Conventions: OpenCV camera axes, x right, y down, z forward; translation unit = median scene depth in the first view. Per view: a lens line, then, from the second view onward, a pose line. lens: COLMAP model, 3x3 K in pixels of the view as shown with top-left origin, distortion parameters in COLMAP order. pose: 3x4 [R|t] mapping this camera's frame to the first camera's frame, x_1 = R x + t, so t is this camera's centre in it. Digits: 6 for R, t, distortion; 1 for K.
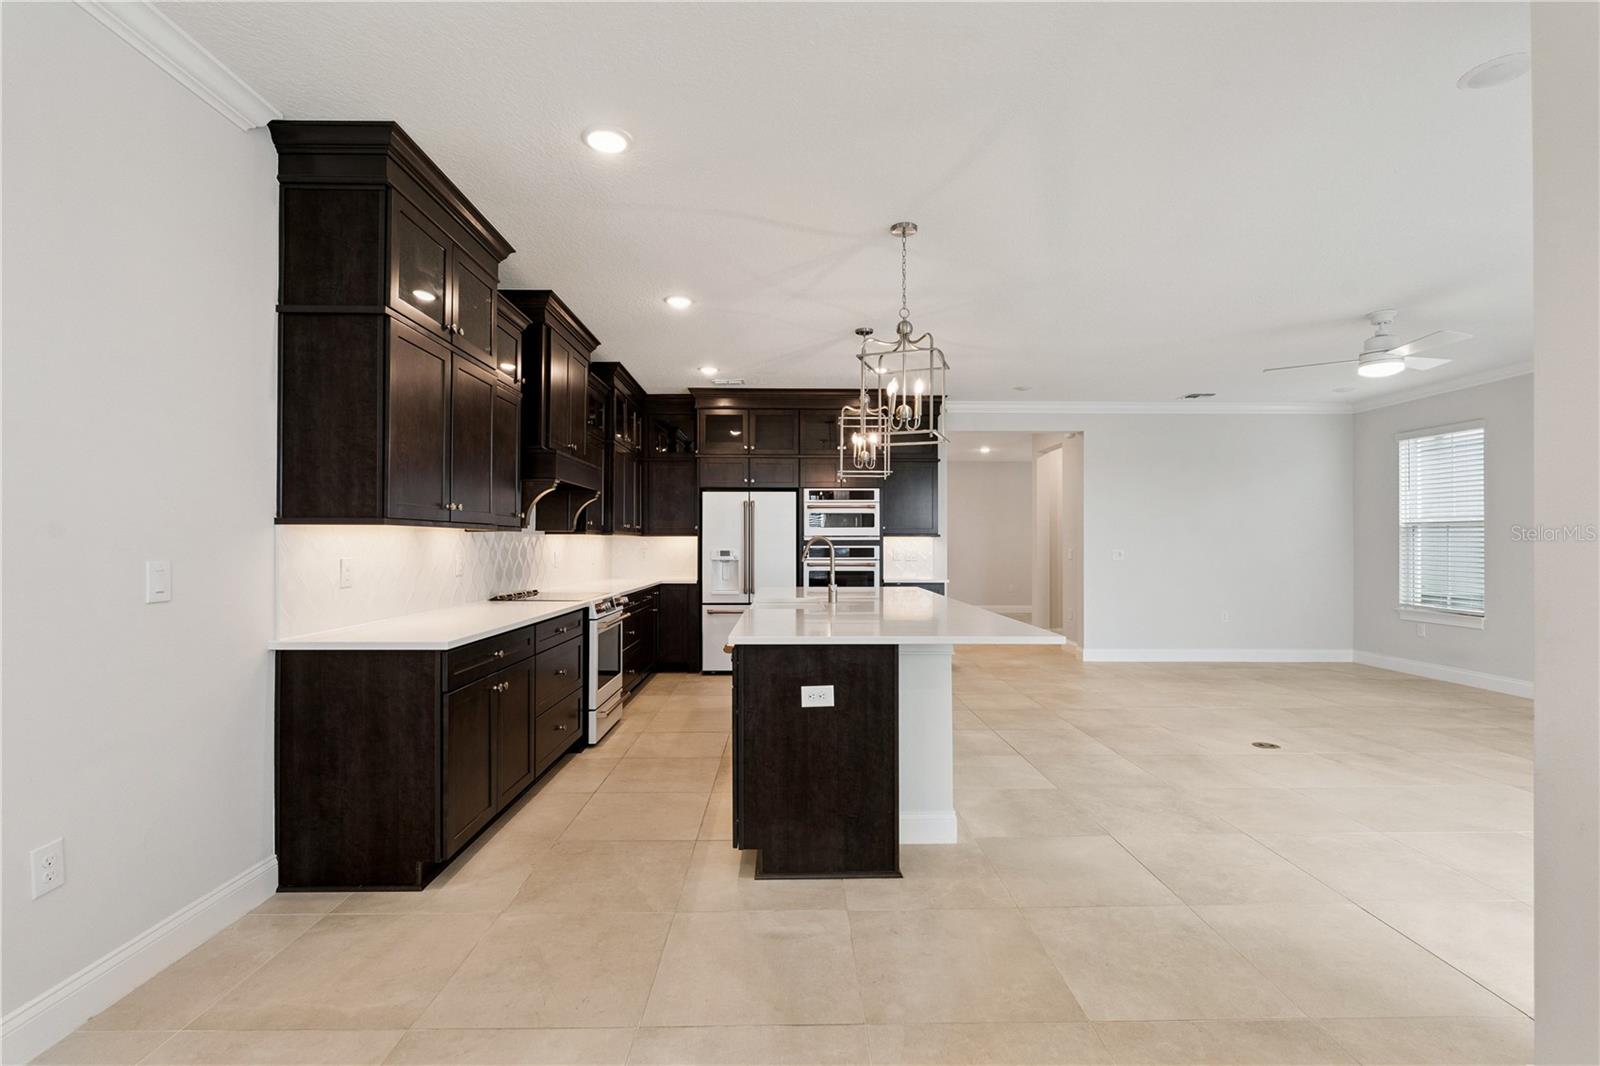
lens RADIAL K [[723.0, 0, 800.1], [0, 723.0, 533.8], [0, 0, 1]] dist [0.000185, 0.000288]
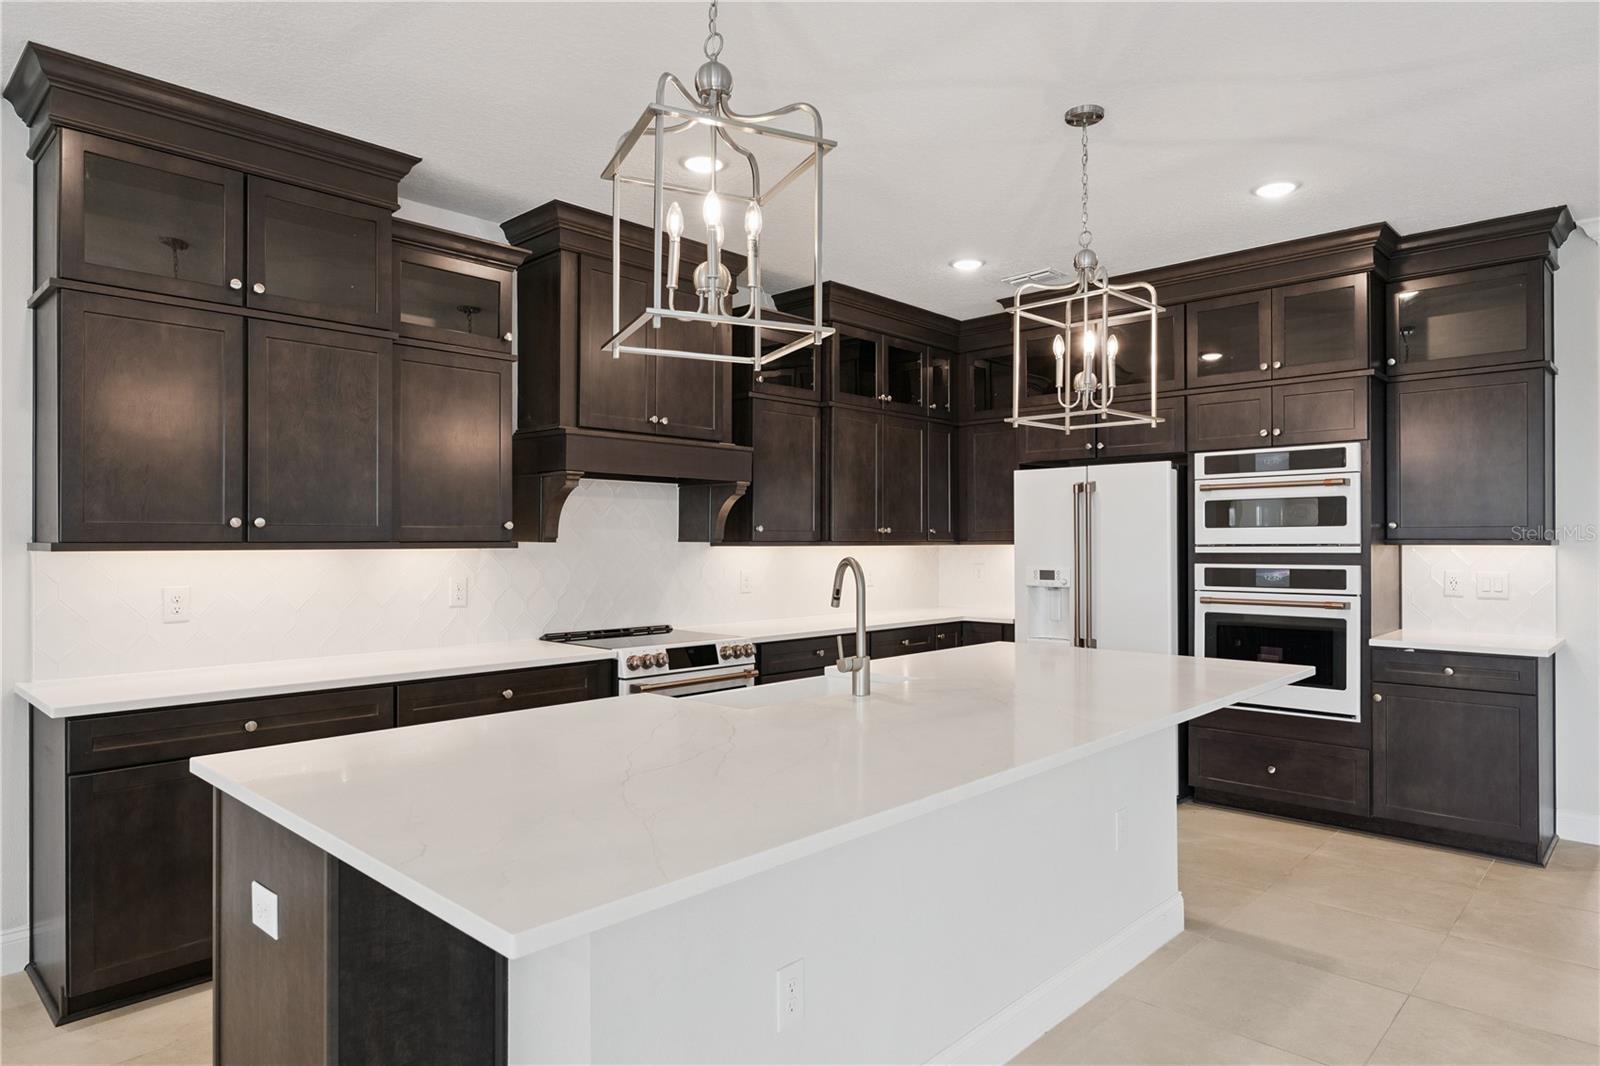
lens RADIAL K [[954.0, 0, 803.4], [0, 954.0, 539.9], [0, 0, 1]] dist [-0.001681, -0.000449]
pose [[0.712295, -0.003814, -0.701870, 0.287163], [0.011907, 0.999907, 0.006651, -0.008240], [0.701780, -0.013095, 0.712274, 0.315422]]
